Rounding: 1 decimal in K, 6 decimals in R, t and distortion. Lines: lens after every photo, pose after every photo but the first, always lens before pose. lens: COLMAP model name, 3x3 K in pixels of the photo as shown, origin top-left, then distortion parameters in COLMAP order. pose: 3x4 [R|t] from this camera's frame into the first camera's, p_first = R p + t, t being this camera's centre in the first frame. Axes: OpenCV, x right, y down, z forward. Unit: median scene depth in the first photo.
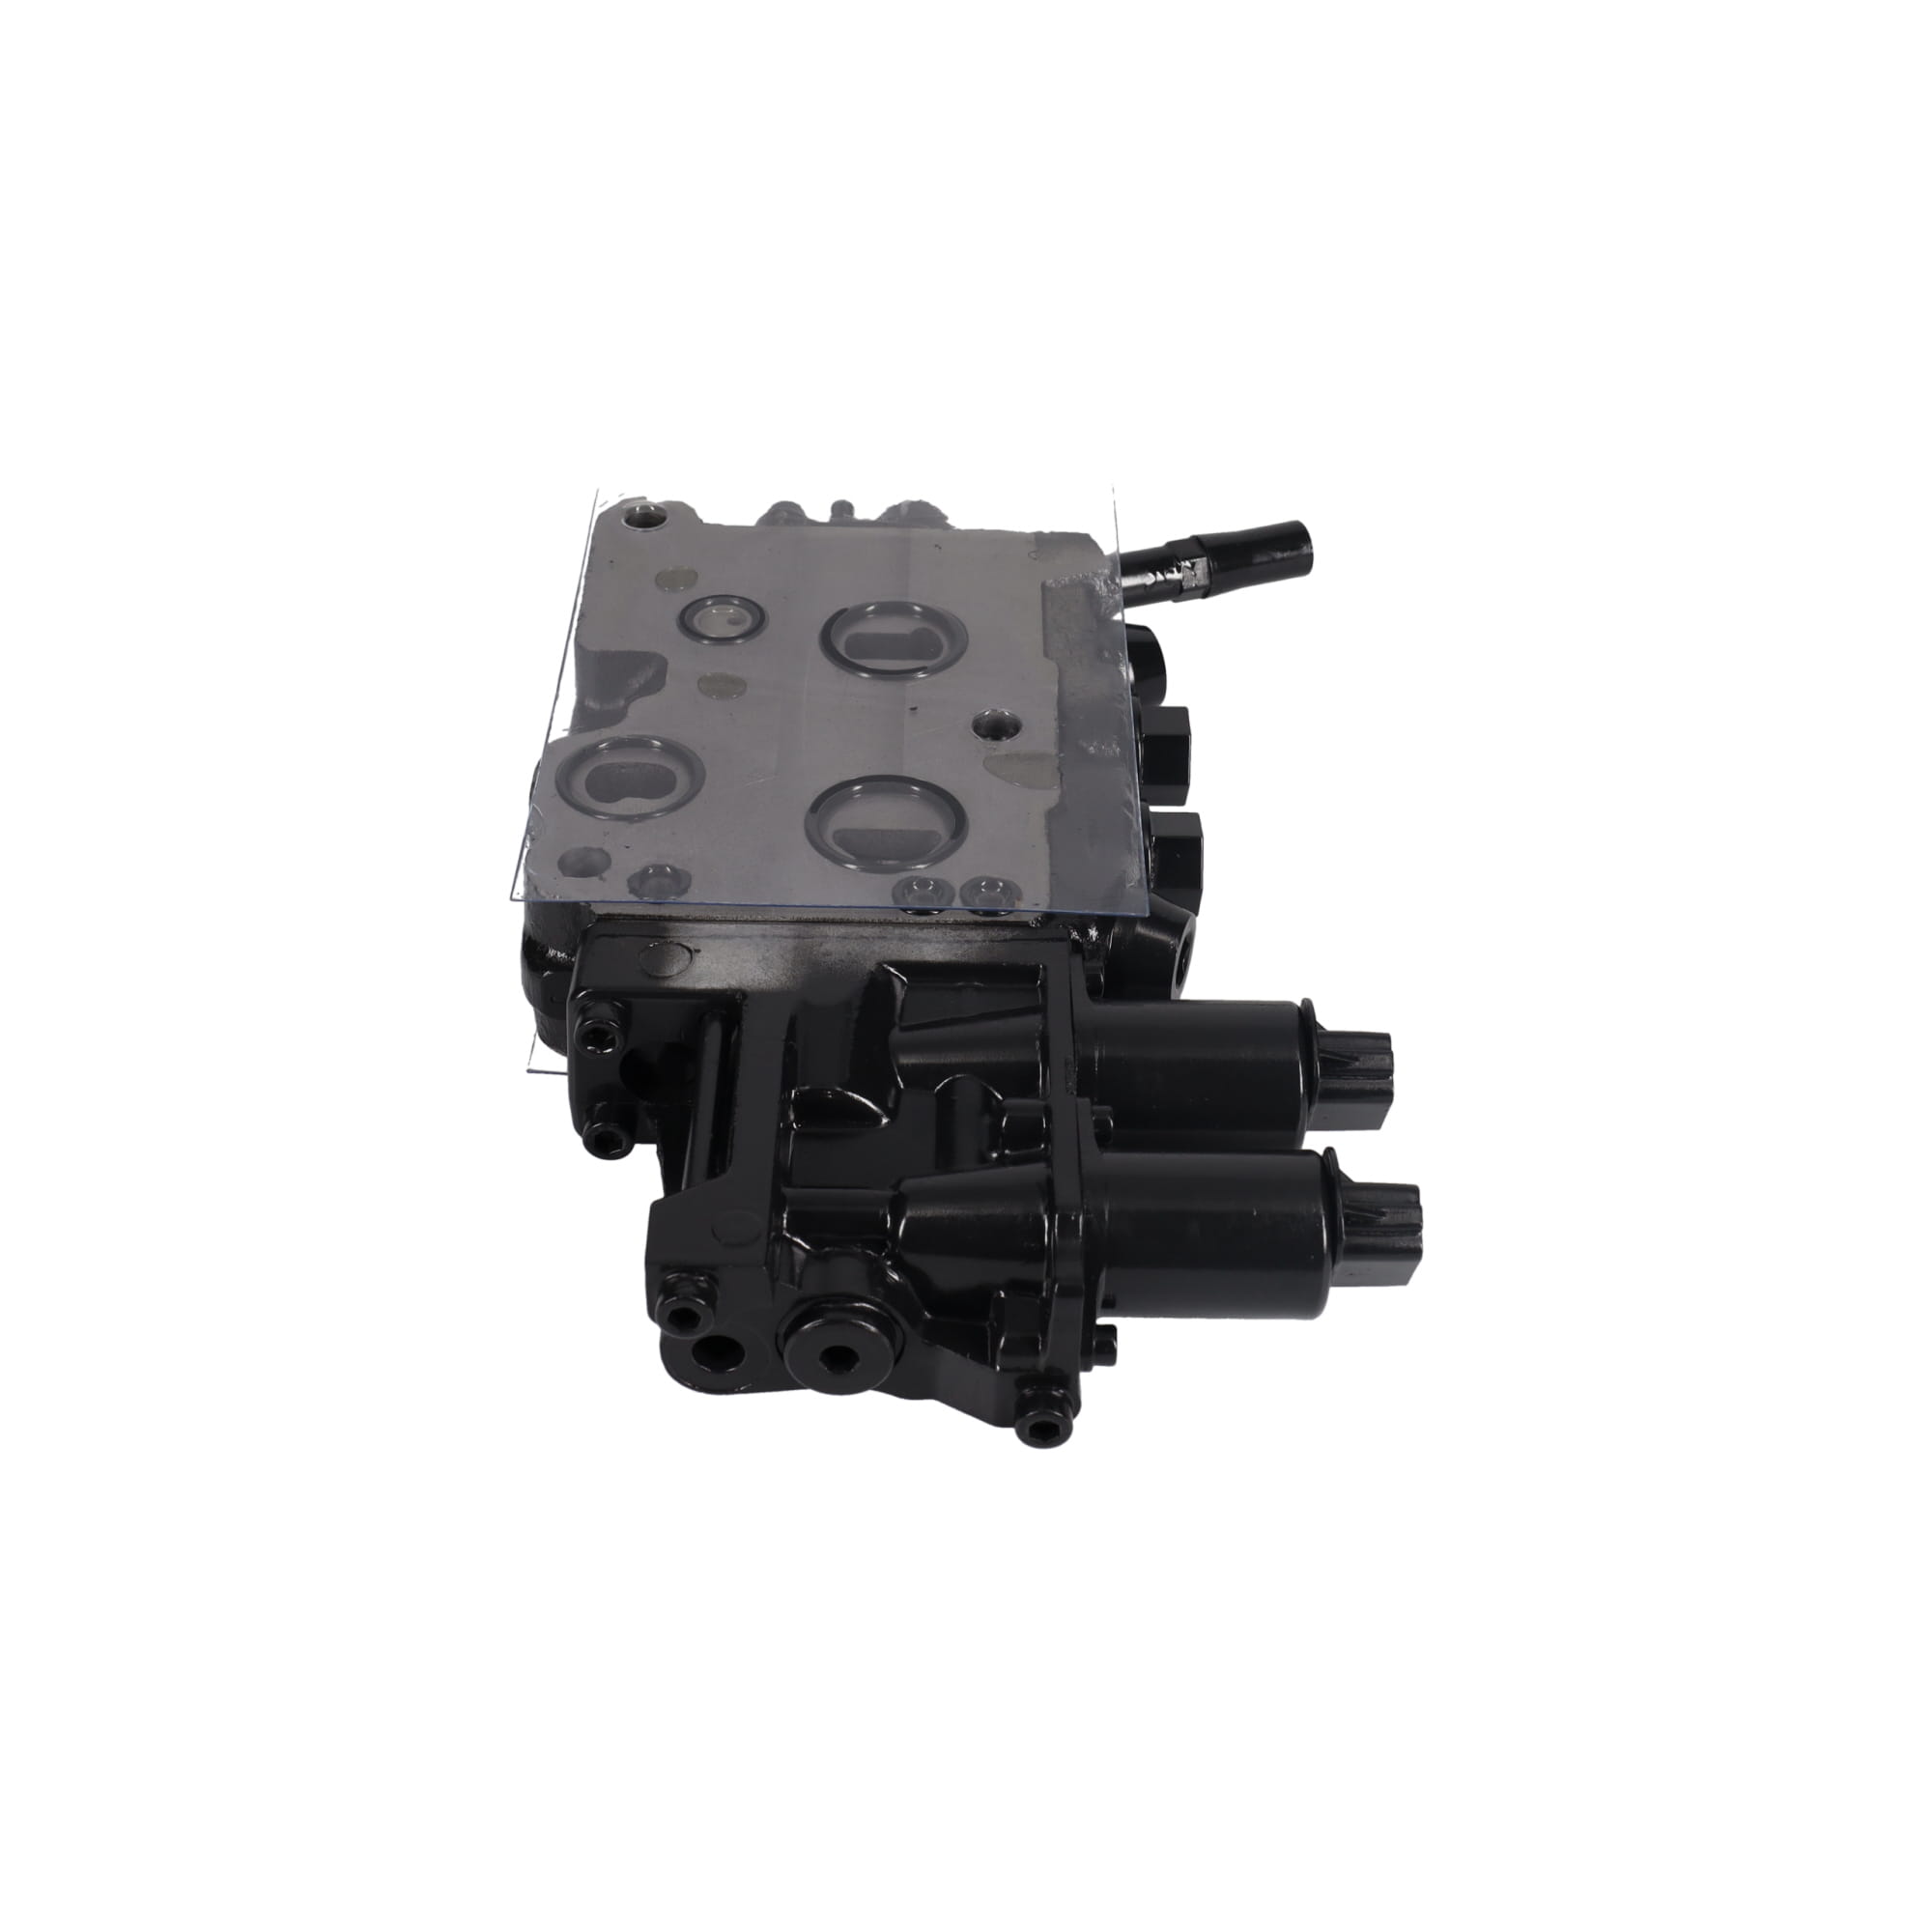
lens RADIAL K [[2679.9, 0, 966.0], [0, 2679.9, 966.0], [0, 0, 1]] dist [0.149301, -0.003093]
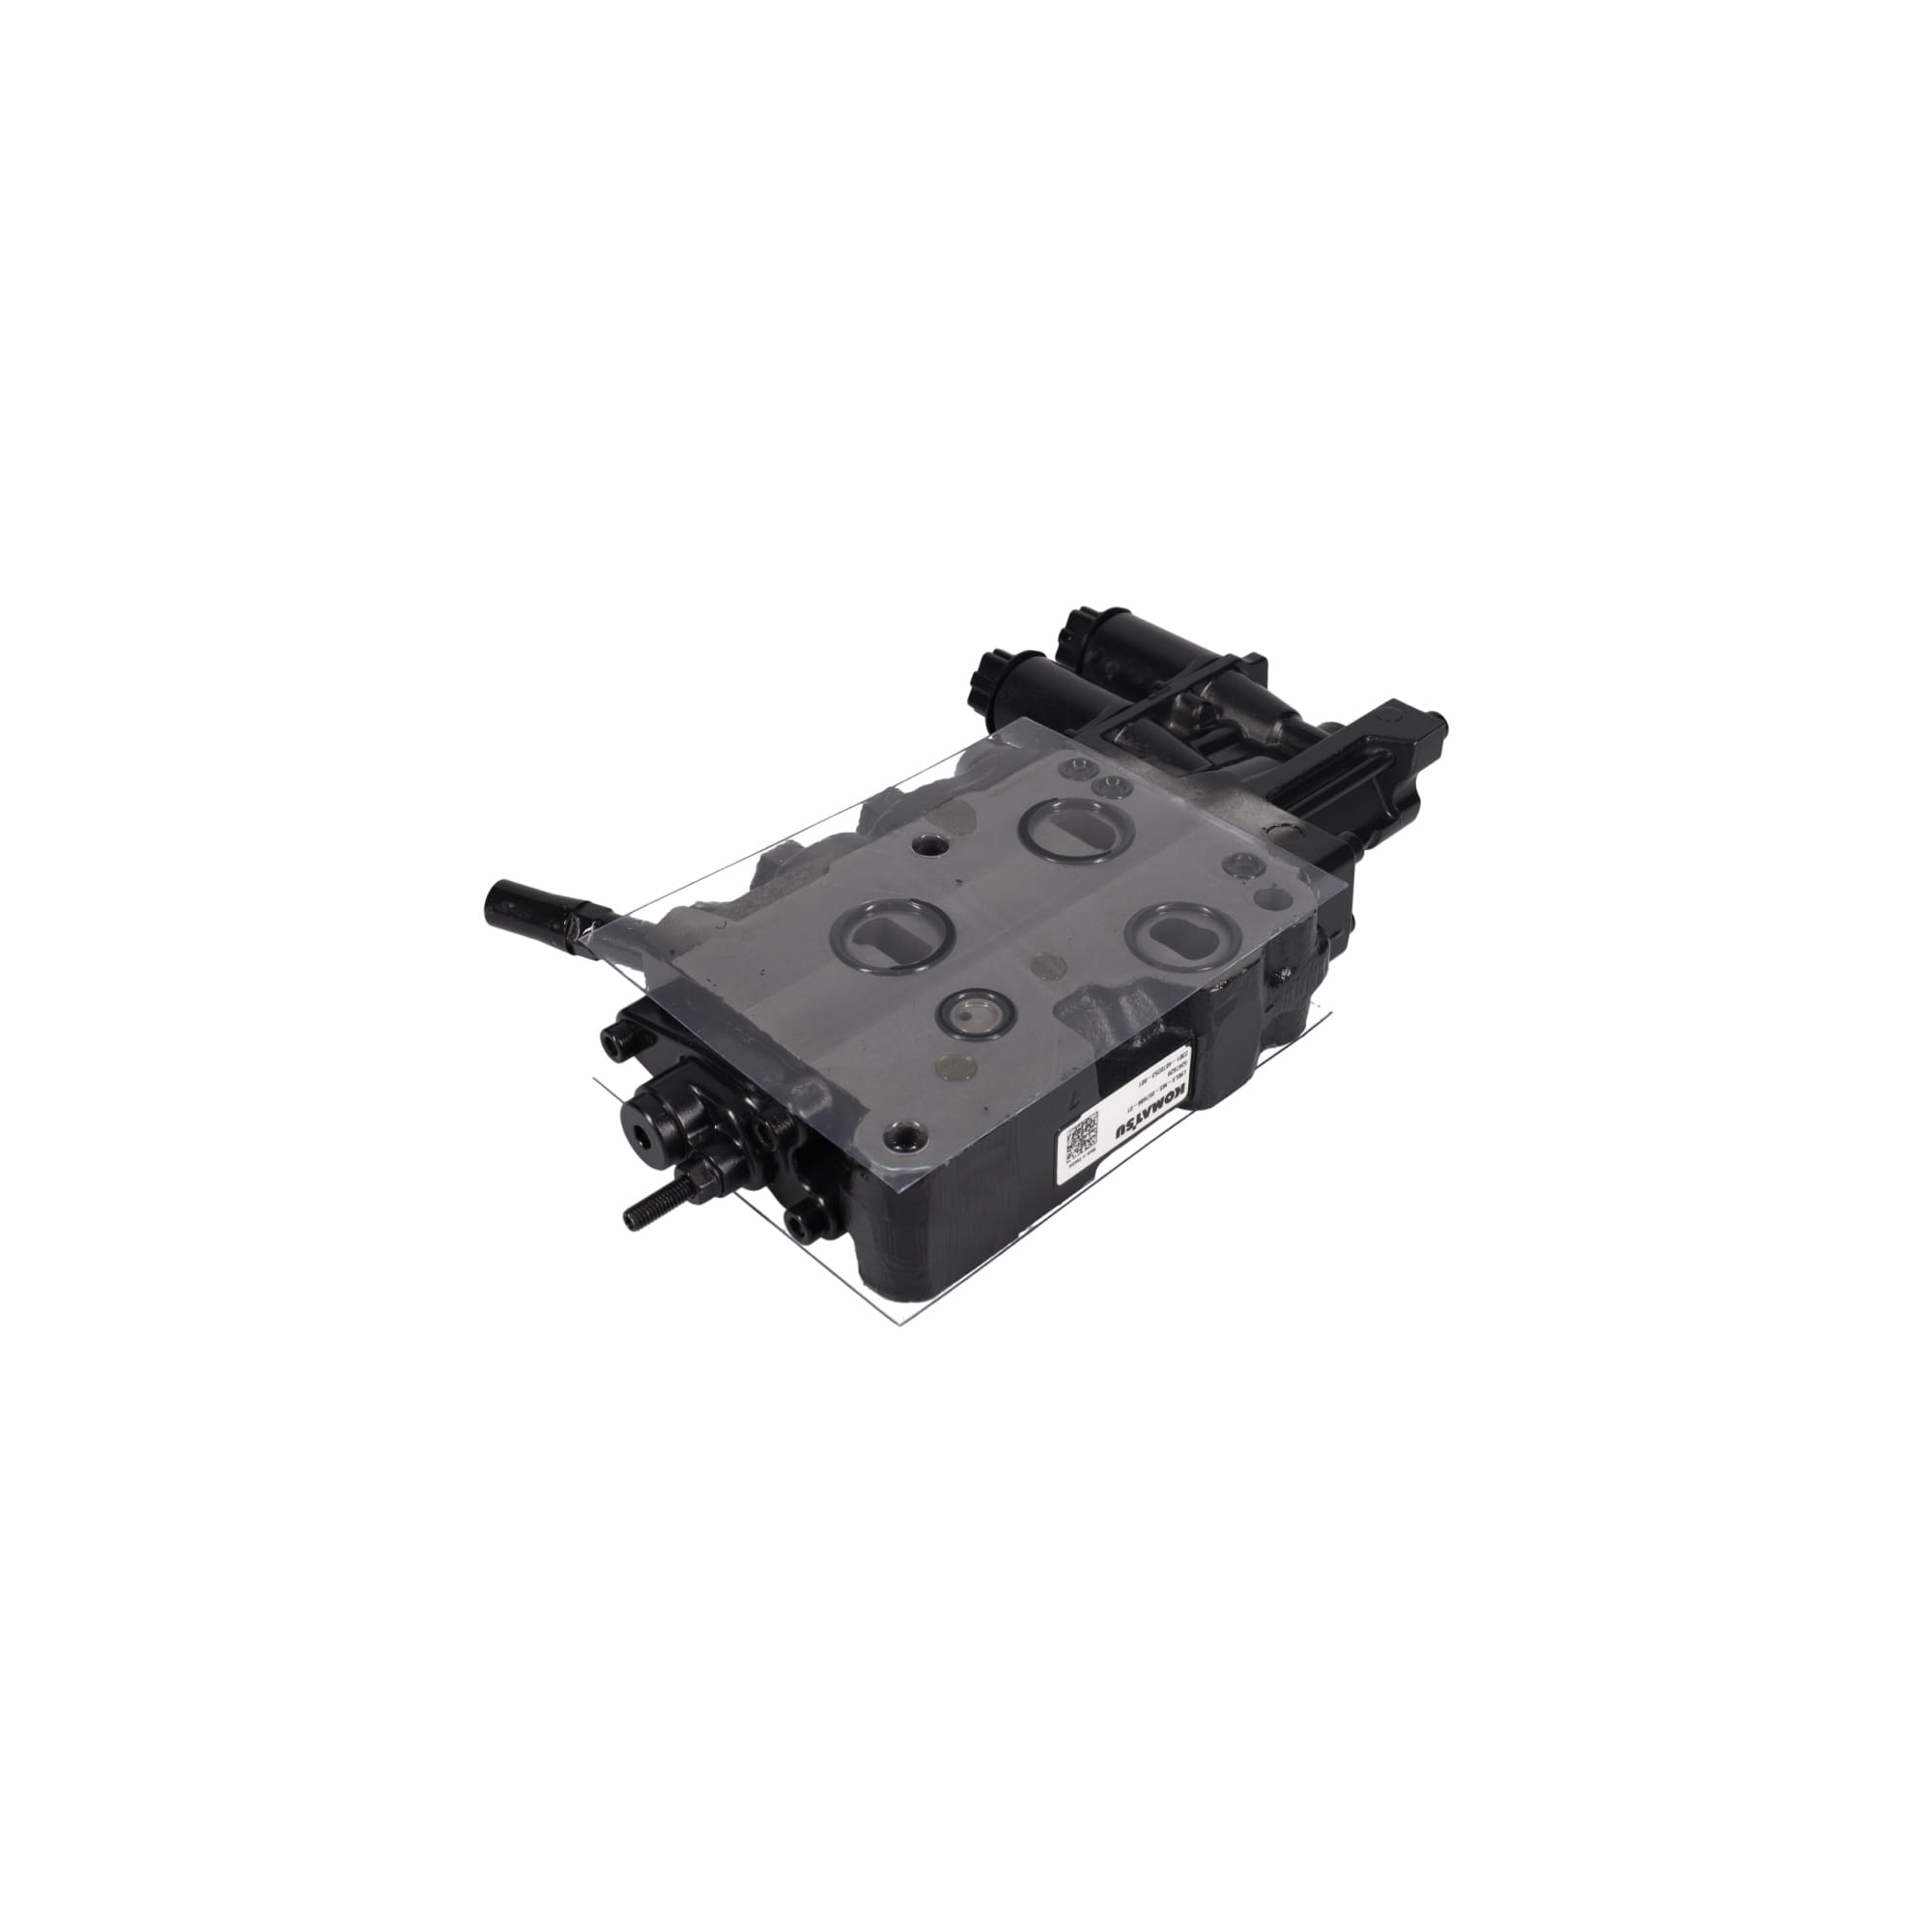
lens RADIAL K [[1935.8, 0, 966.0], [0, 1935.8, 966.0], [0, 0, 1]] dist [-0.004638, -0.000742]
pose [[-0.690545, -0.461193, 0.557179, -0.565534], [0.459316, 0.315457, 0.830371, -0.866175], [-0.558727, 0.829330, -0.006004, 1.071034]]
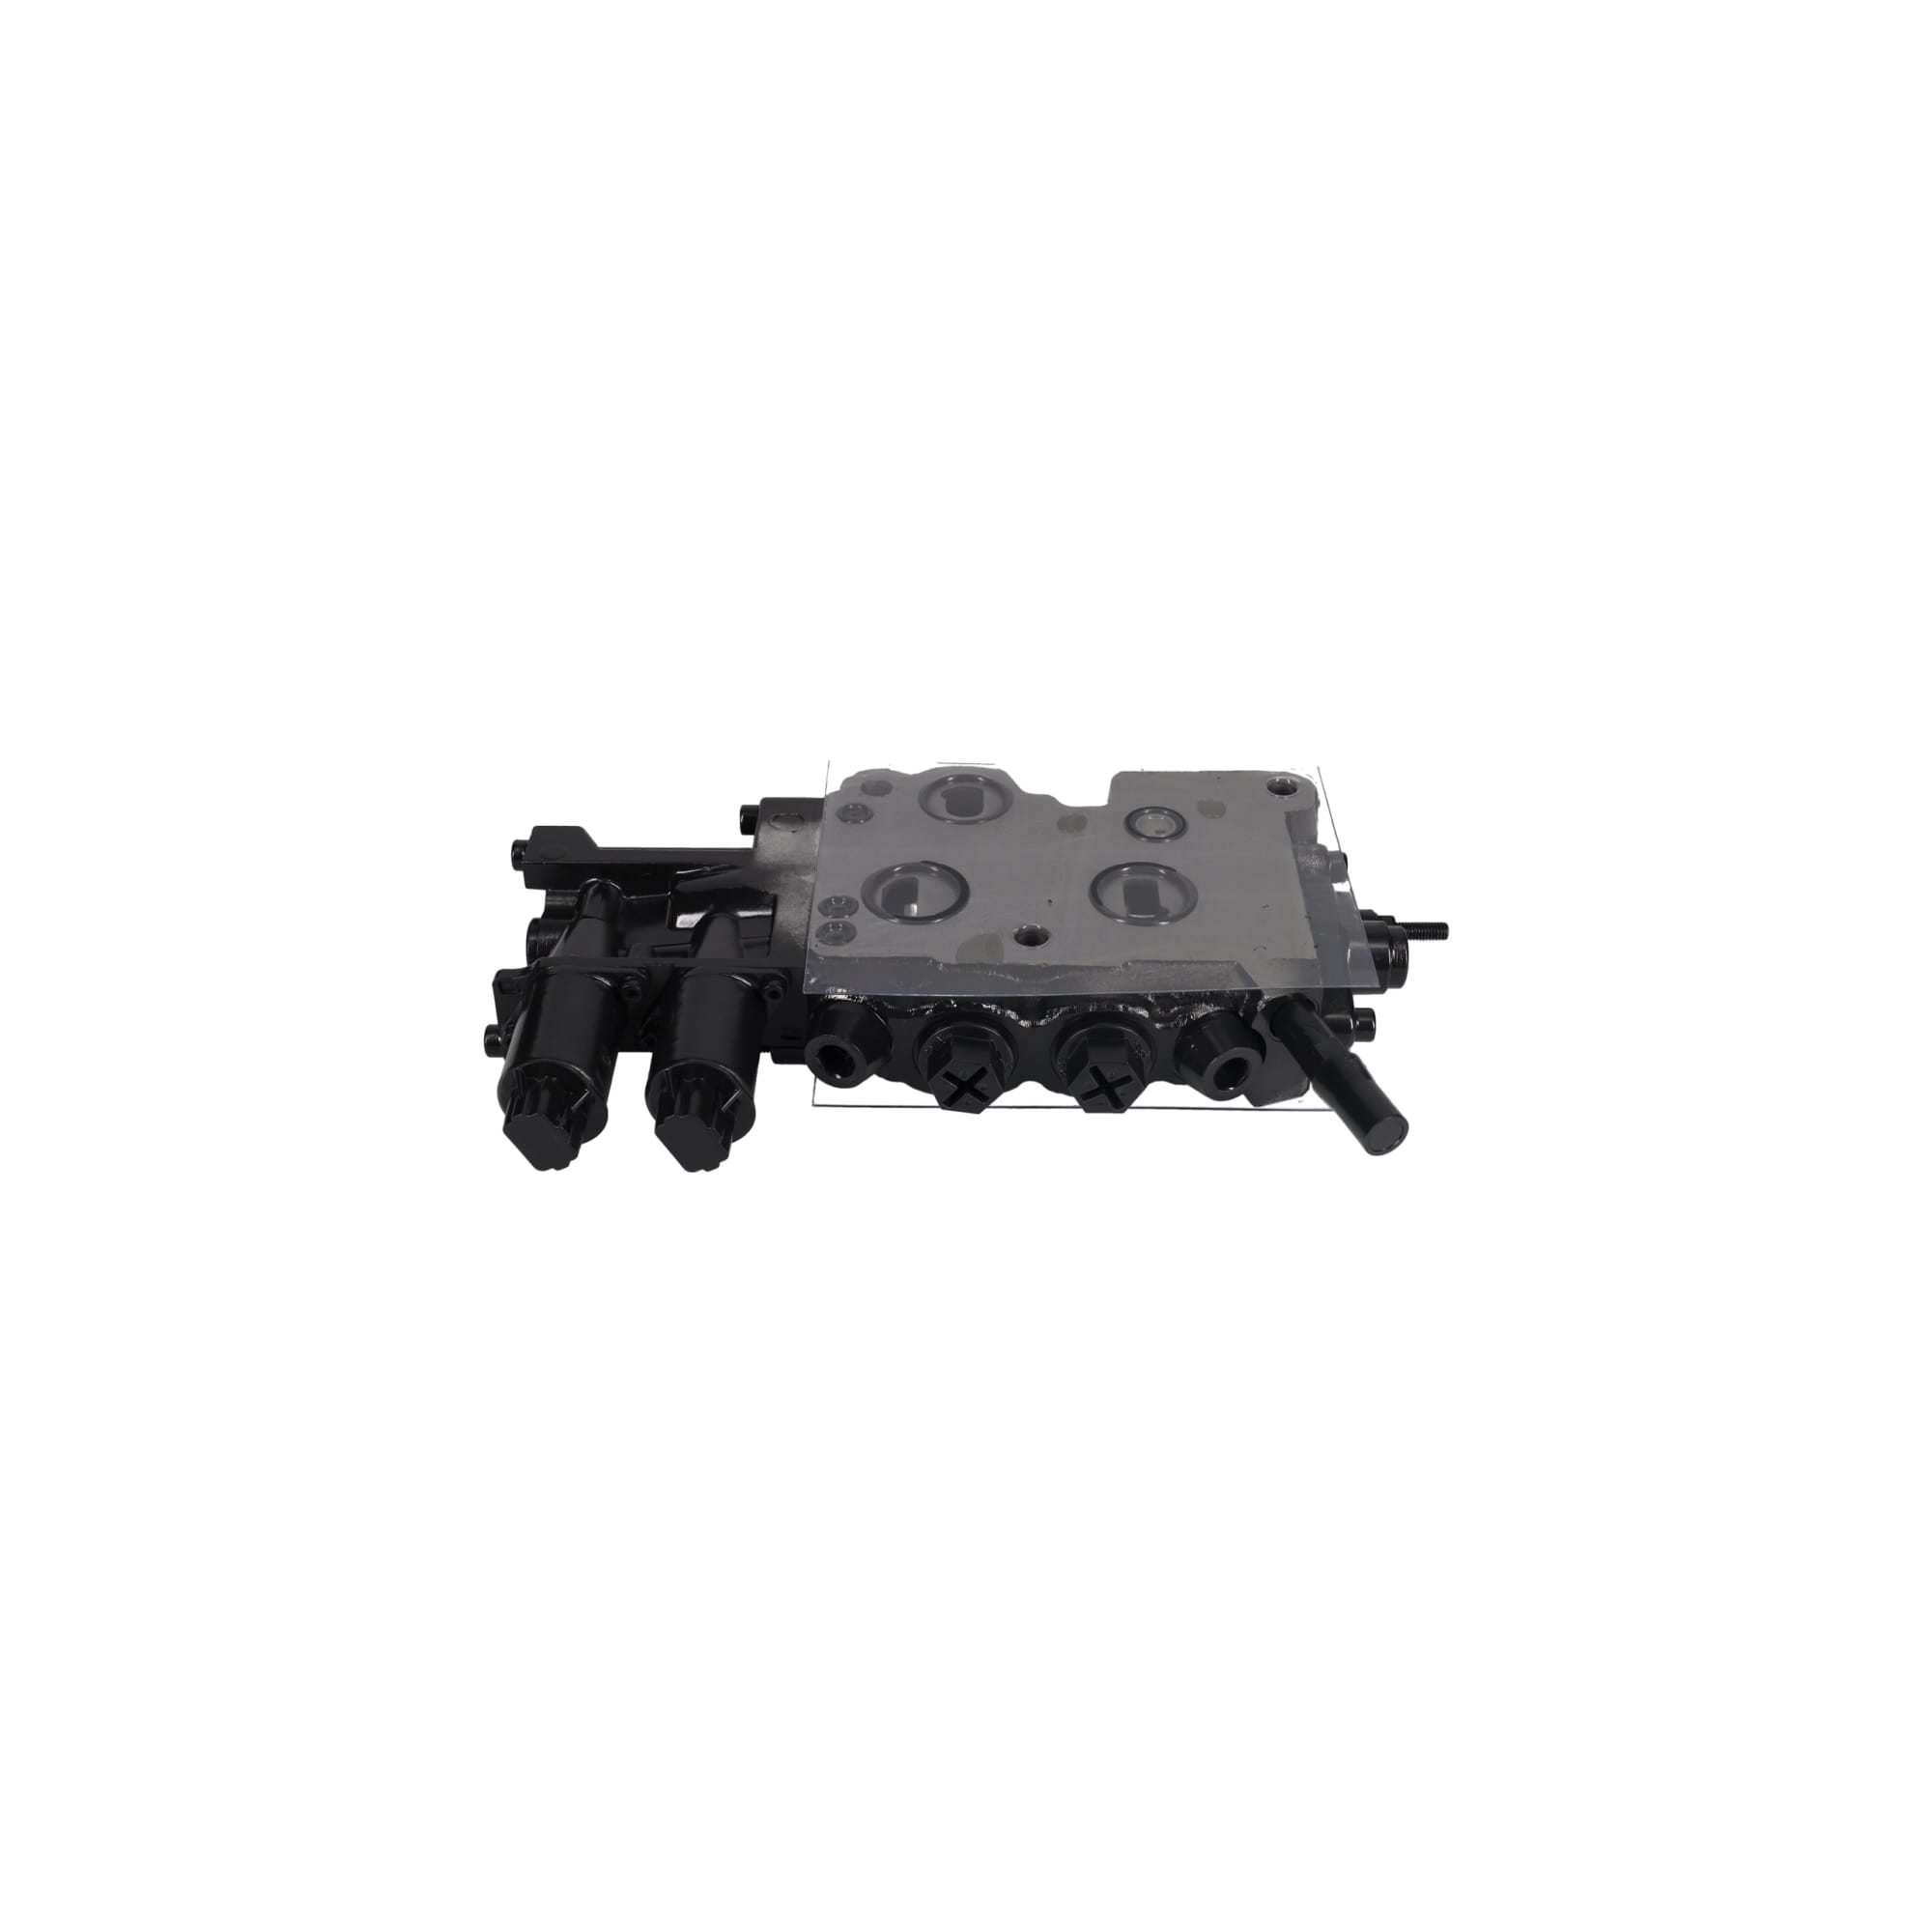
lens RADIAL K [[1935.8, 0, 966.0], [0, 1935.8, 966.0], [0, 0, 1]] dist [-0.004638, -0.000742]
pose [[-0.001252, 0.587550, -0.809187, 0.845962], [-0.641764, 0.620095, 0.451244, -0.519212], [0.766901, 0.519872, 0.376292, 0.623053]]
